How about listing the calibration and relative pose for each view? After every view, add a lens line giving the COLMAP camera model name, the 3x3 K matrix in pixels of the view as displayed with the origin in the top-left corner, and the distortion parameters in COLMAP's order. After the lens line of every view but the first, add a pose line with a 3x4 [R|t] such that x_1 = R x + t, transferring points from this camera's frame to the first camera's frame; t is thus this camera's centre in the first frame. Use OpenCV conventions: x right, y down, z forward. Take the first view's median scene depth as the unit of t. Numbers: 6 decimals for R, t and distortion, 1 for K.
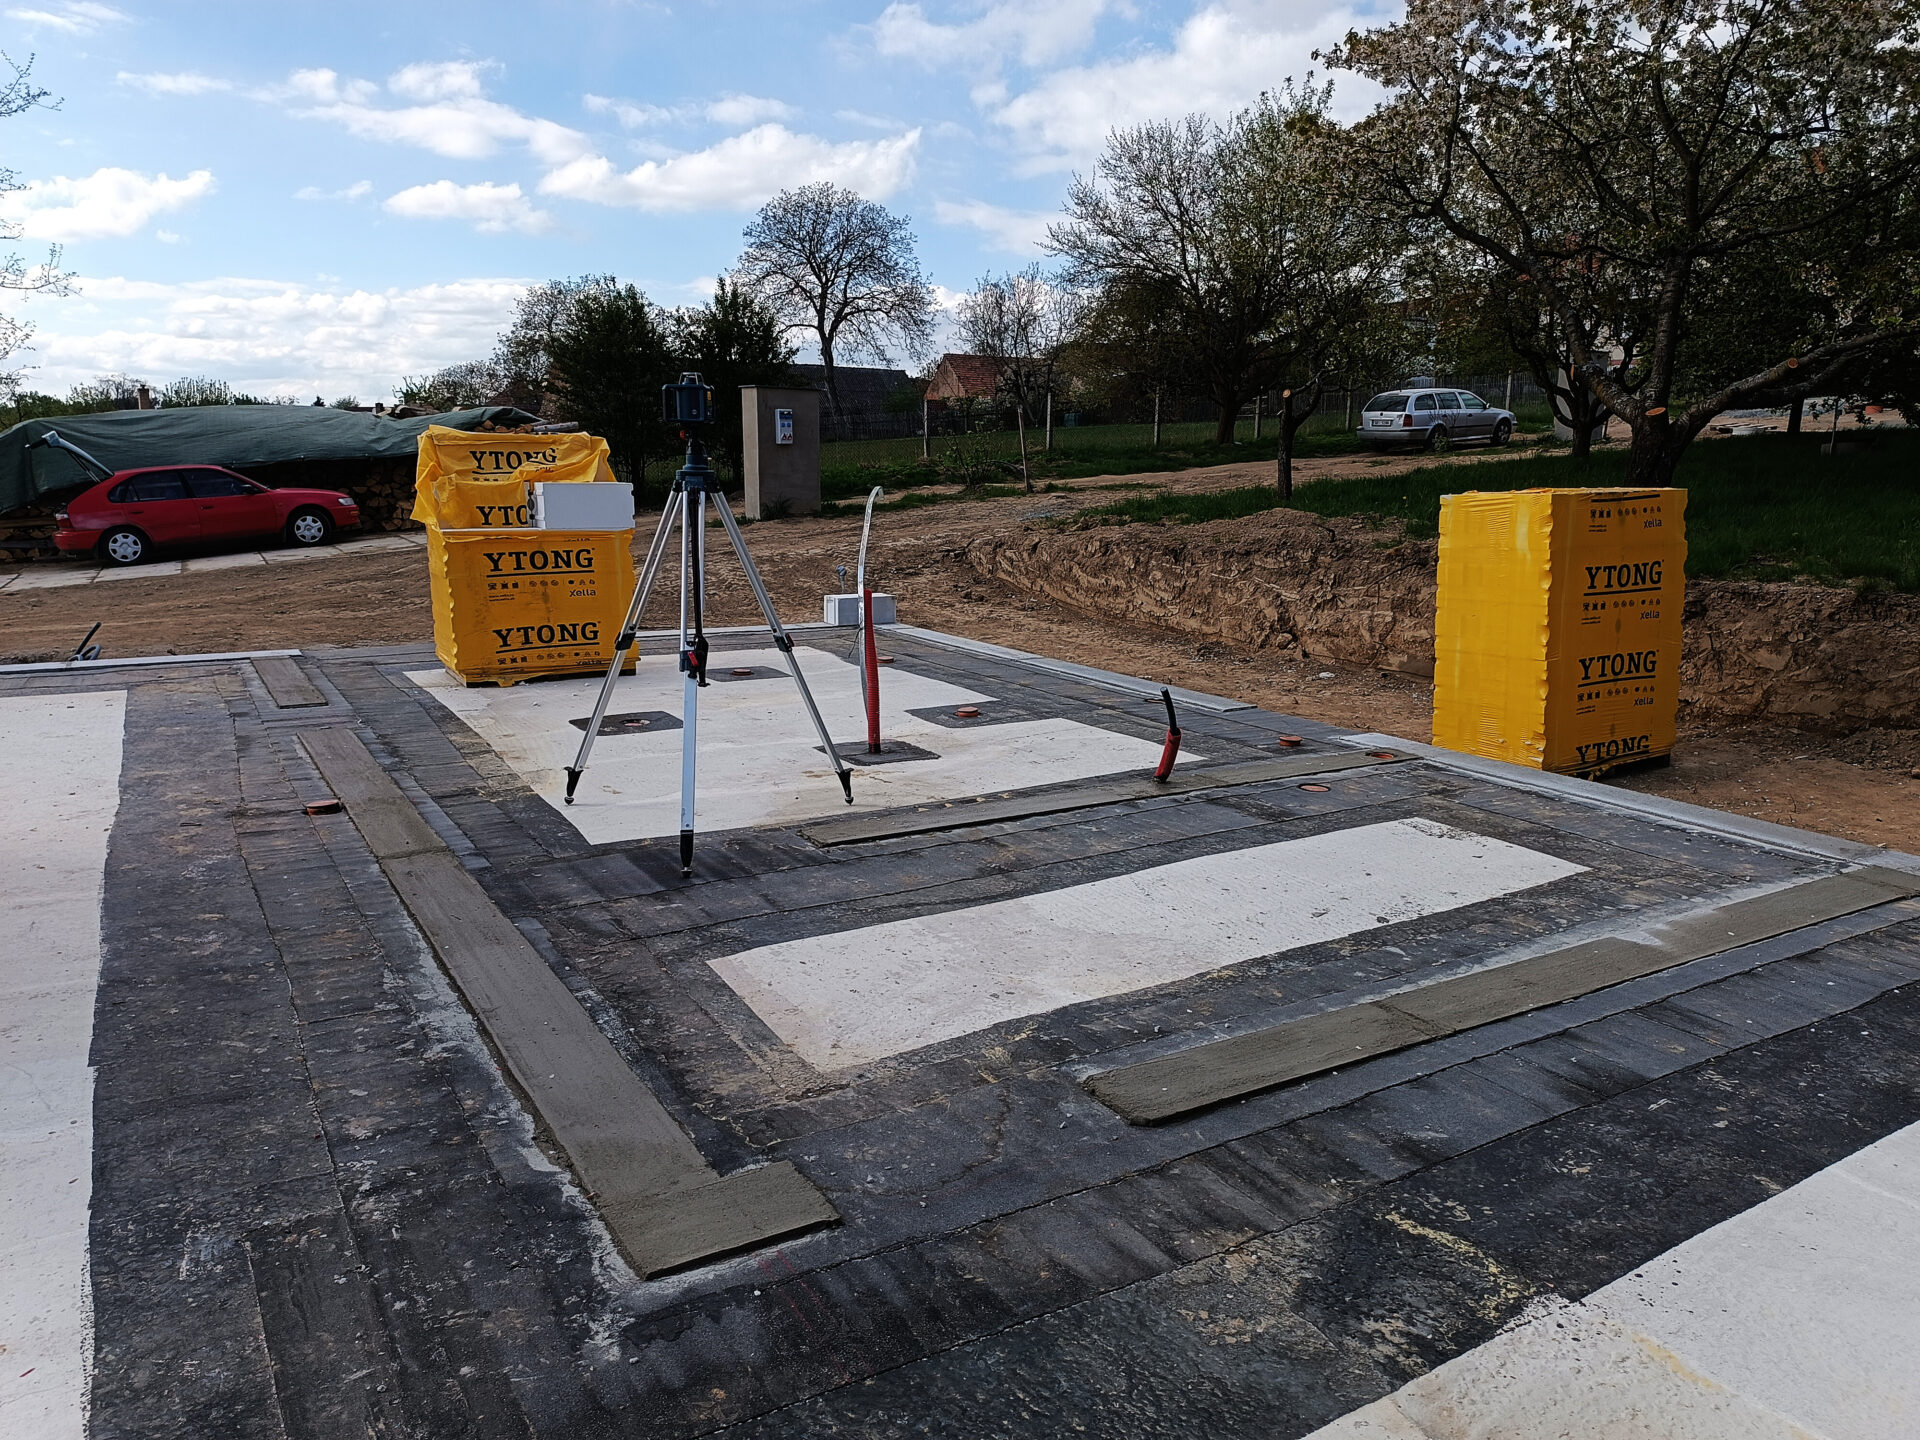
lens RADIAL K [[1352.3, 0, 968.1], [0, 1352.3, 731.3], [0, 0, 1]] dist [0.055109, -0.052957]
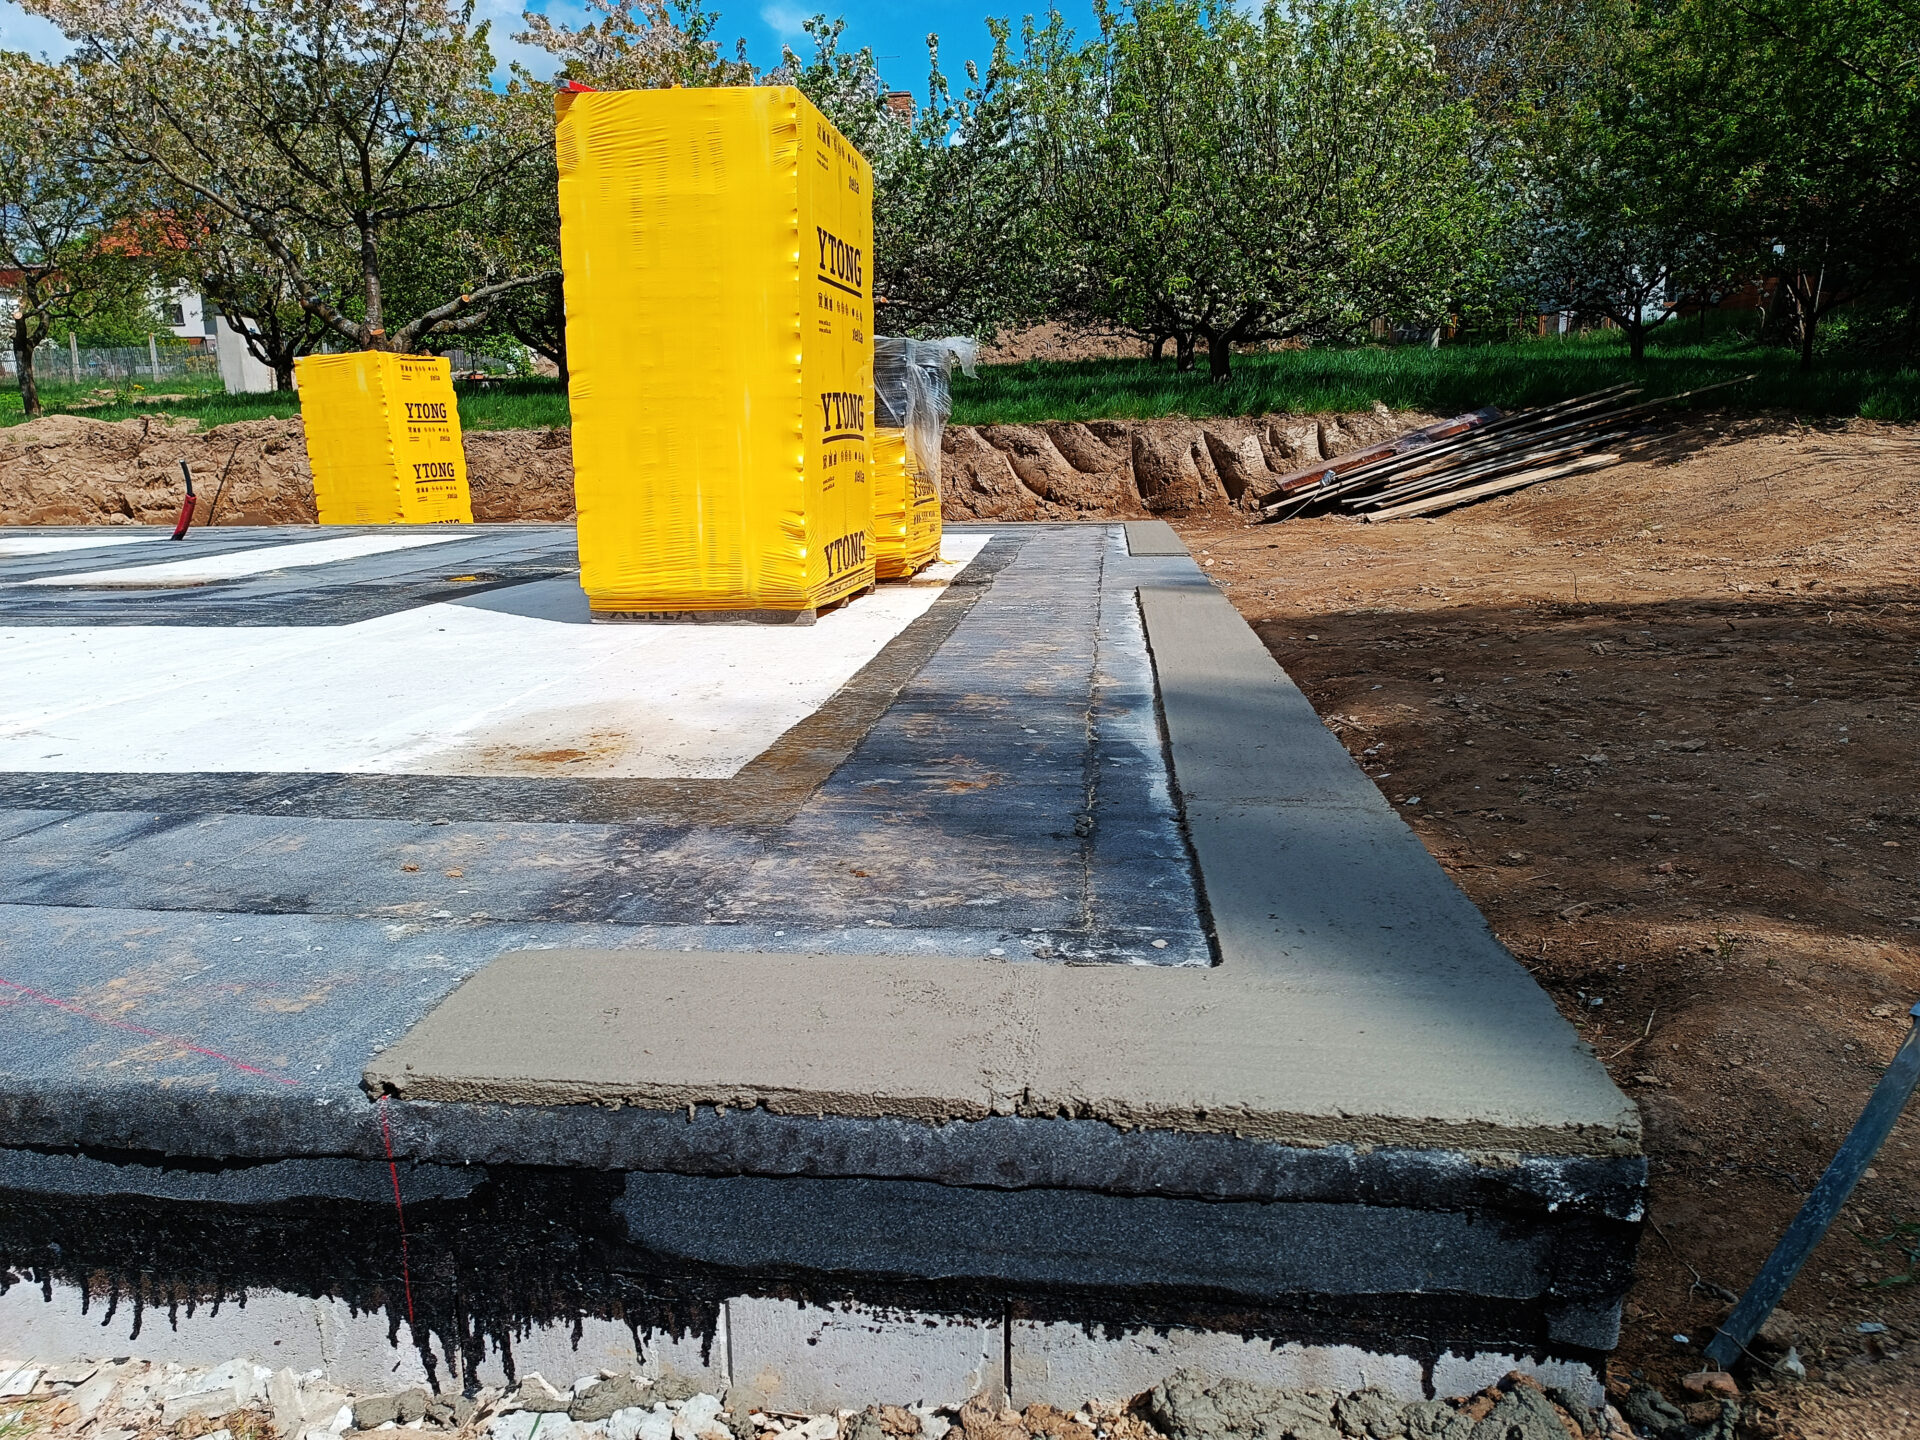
lens RADIAL K [[1352.3, 0, 968.1], [0, 1352.3, 731.3], [0, 0, 1]] dist [0.055109, -0.052957]
pose [[0.608492, -0.185281, 0.771627, -0.312594], [0.179574, 0.979288, 0.093535, 0.158426], [-0.772975, 0.081649, 0.629161, -0.324004]]
